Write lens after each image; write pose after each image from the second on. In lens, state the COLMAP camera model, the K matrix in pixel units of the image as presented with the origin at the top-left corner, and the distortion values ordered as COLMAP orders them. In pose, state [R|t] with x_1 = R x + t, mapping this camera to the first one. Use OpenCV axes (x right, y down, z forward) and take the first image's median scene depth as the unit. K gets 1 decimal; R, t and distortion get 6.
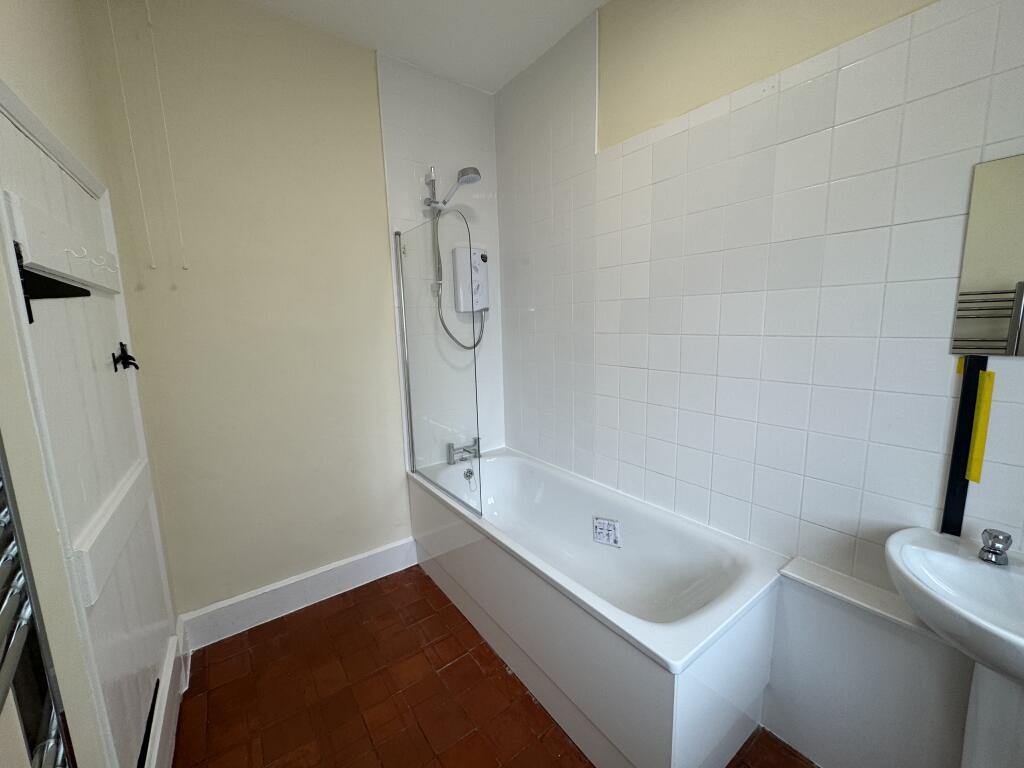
lens RADIAL K [[410.1, 0, 513.7], [0, 410.1, 383.2], [0, 0, 1]] dist [-0.000975, 0.000128]
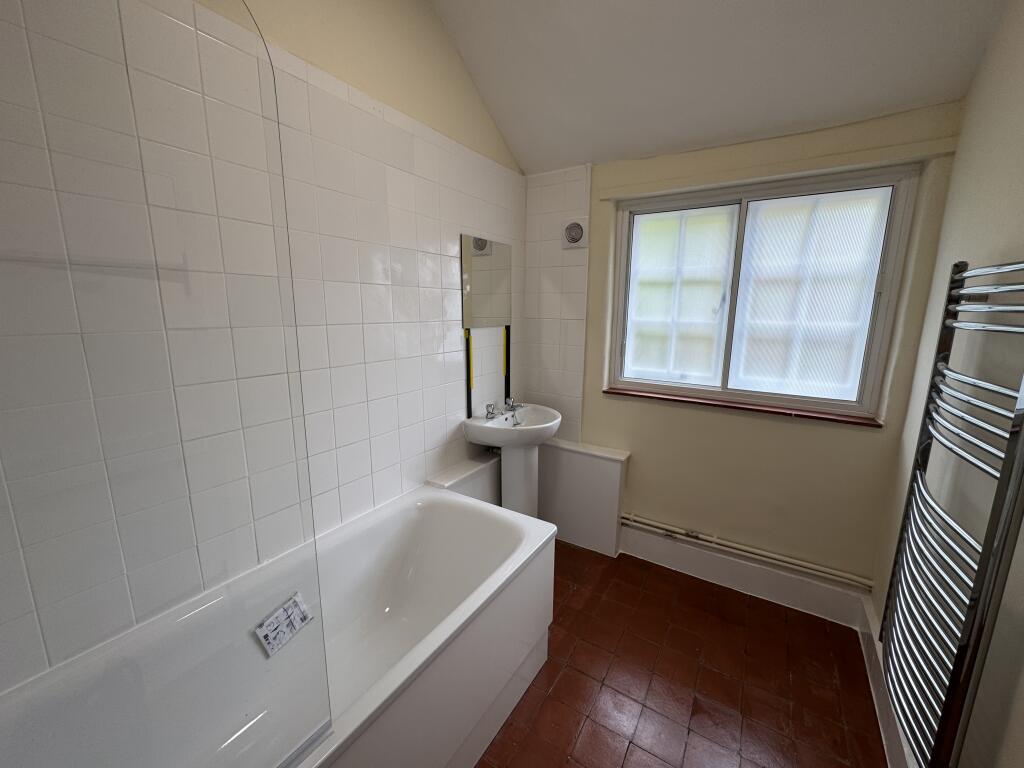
lens RADIAL K [[410.1, 0, 513.2], [0, 410.1, 384.6], [0, 0, 1]] dist [-0.000975, 0.000128]
pose [[-0.362837, -0.138675, 0.921476, -0.531822], [0.151980, 0.966818, 0.205341, -0.107650], [-0.919375, 0.214551, -0.329722, 0.895056]]
